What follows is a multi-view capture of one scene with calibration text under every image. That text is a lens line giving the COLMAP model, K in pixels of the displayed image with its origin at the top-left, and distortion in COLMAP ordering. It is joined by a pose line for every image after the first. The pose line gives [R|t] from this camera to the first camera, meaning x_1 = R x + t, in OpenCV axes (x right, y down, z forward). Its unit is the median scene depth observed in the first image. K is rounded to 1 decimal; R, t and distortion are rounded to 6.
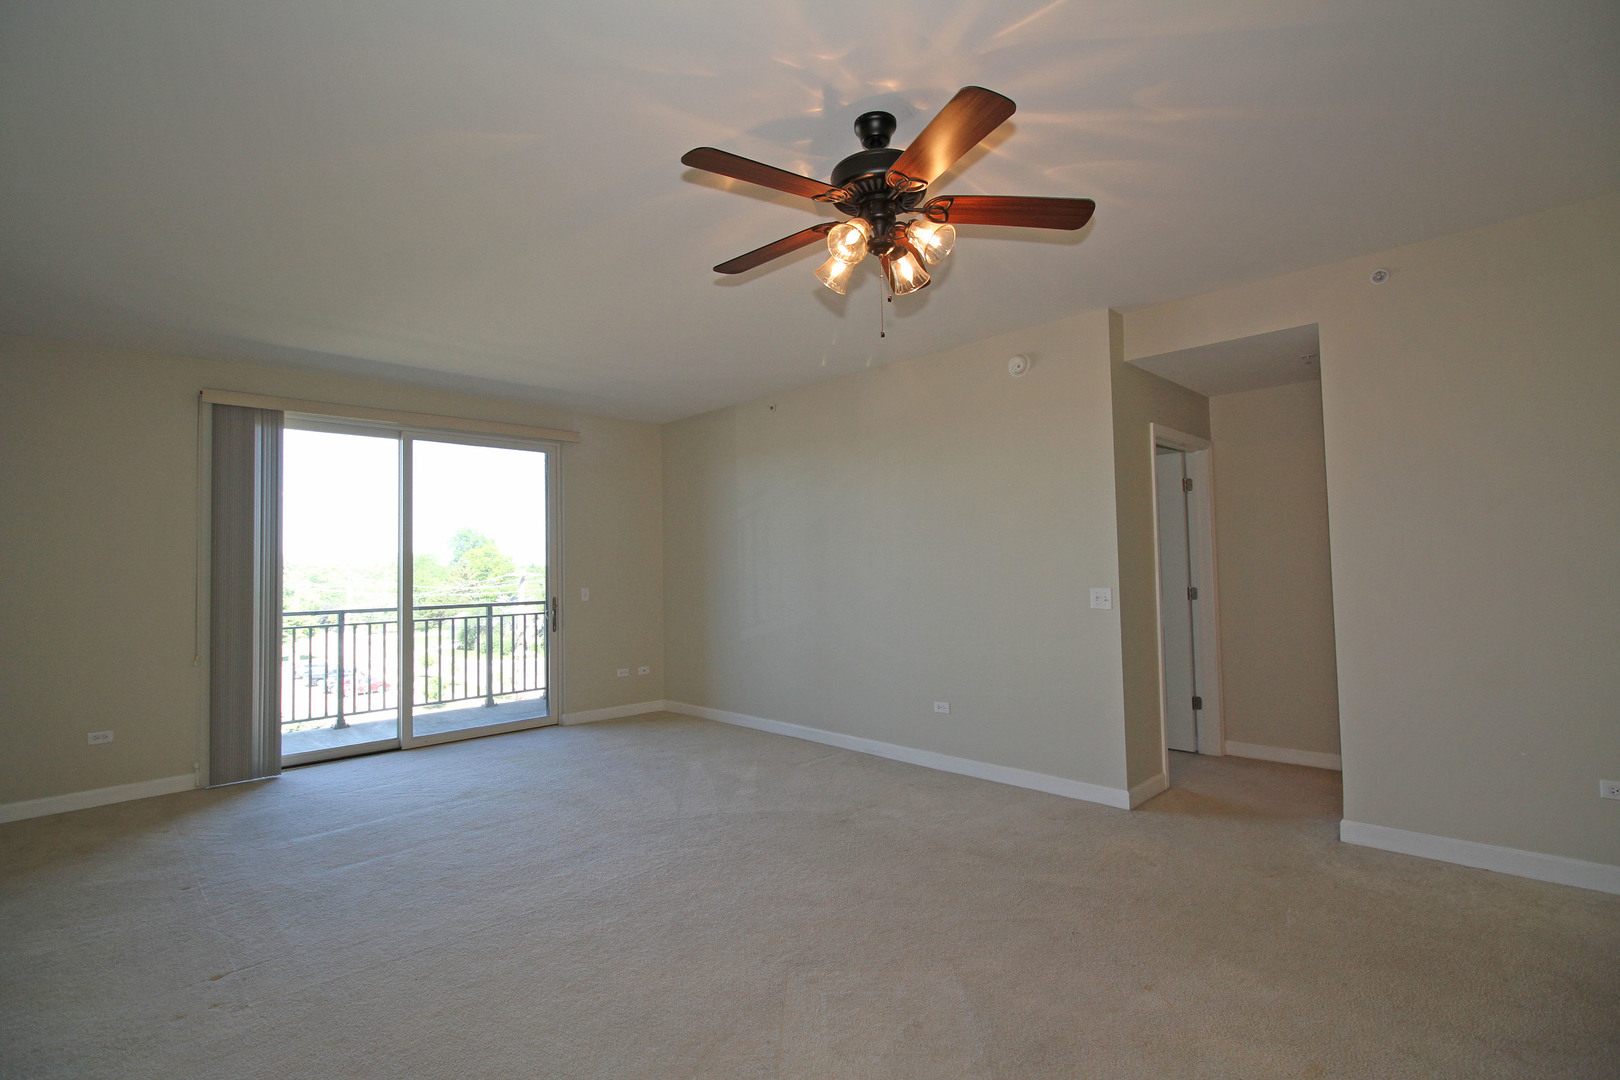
lens RADIAL K [[758.5, 0, 798.0], [0, 758.5, 536.1], [0, 0, 1]] dist [0.001250, 0.000129]
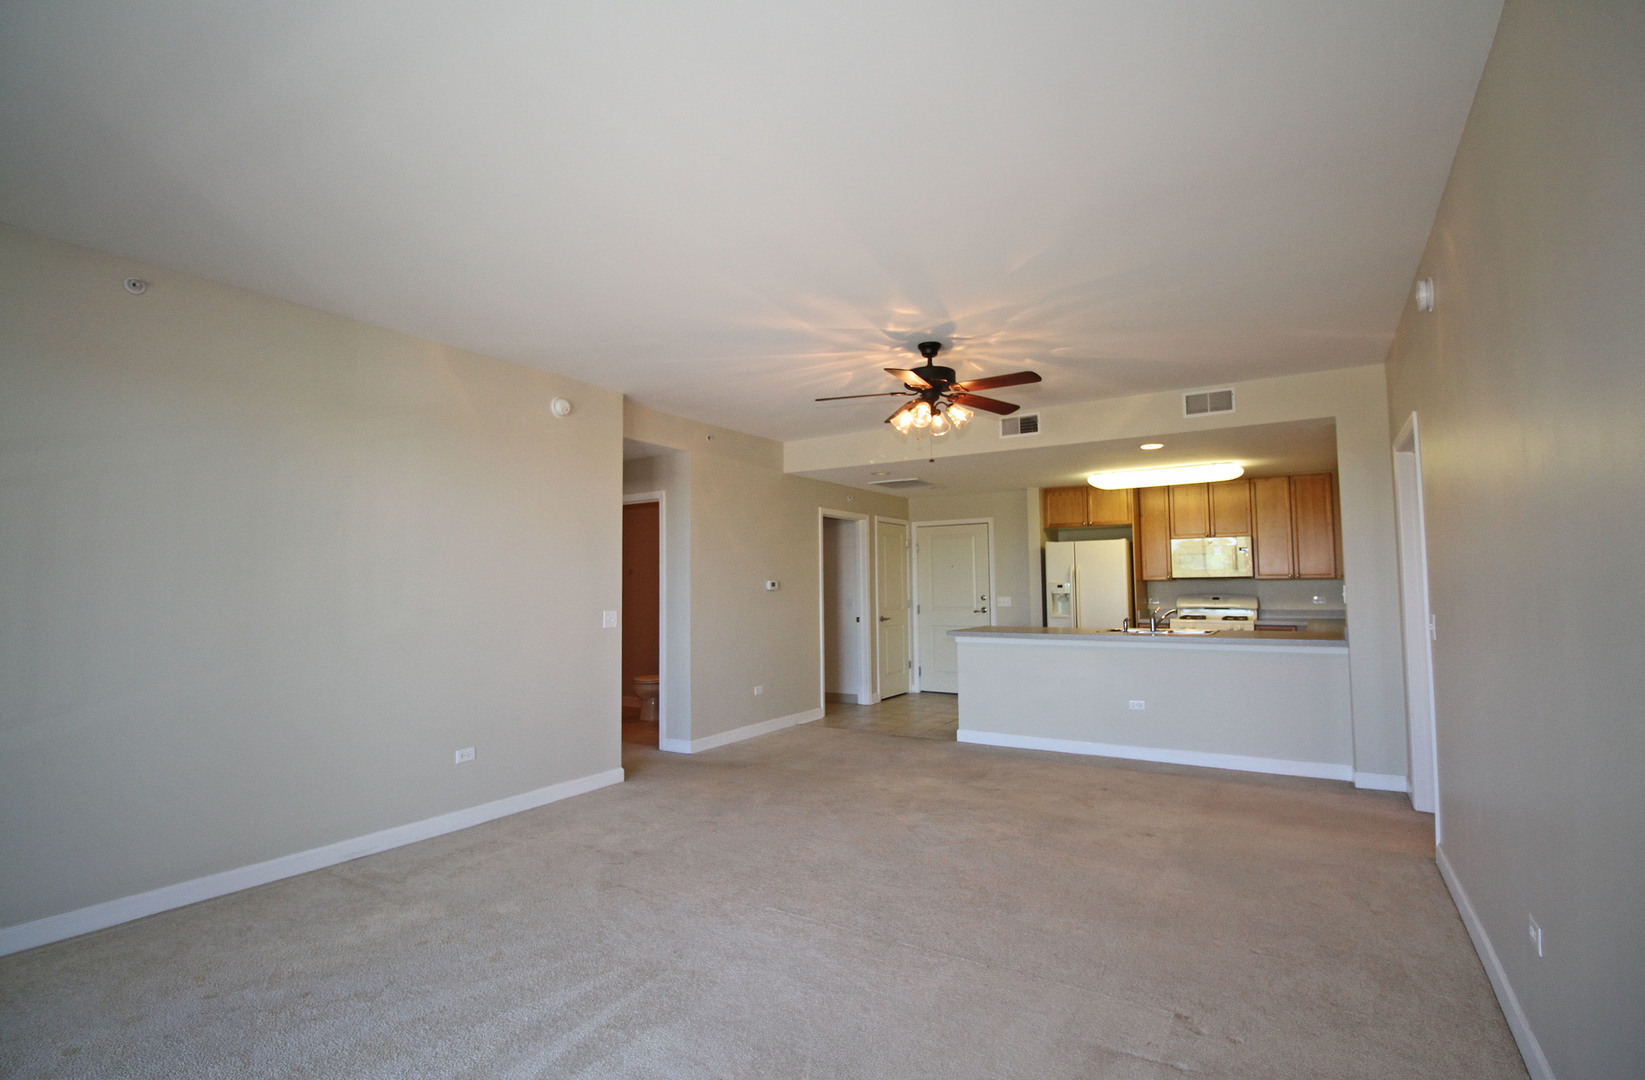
lens RADIAL K [[776.4, 0, 822.5], [0, 776.4, 540.0], [0, 0, 1]] dist [0.000758, 0.000001]
pose [[-0.220614, 0.076314, 0.972371, -0.960439], [-0.027854, 0.996035, -0.084491, 0.050586], [-0.974963, -0.045725, -0.217613, 0.971511]]
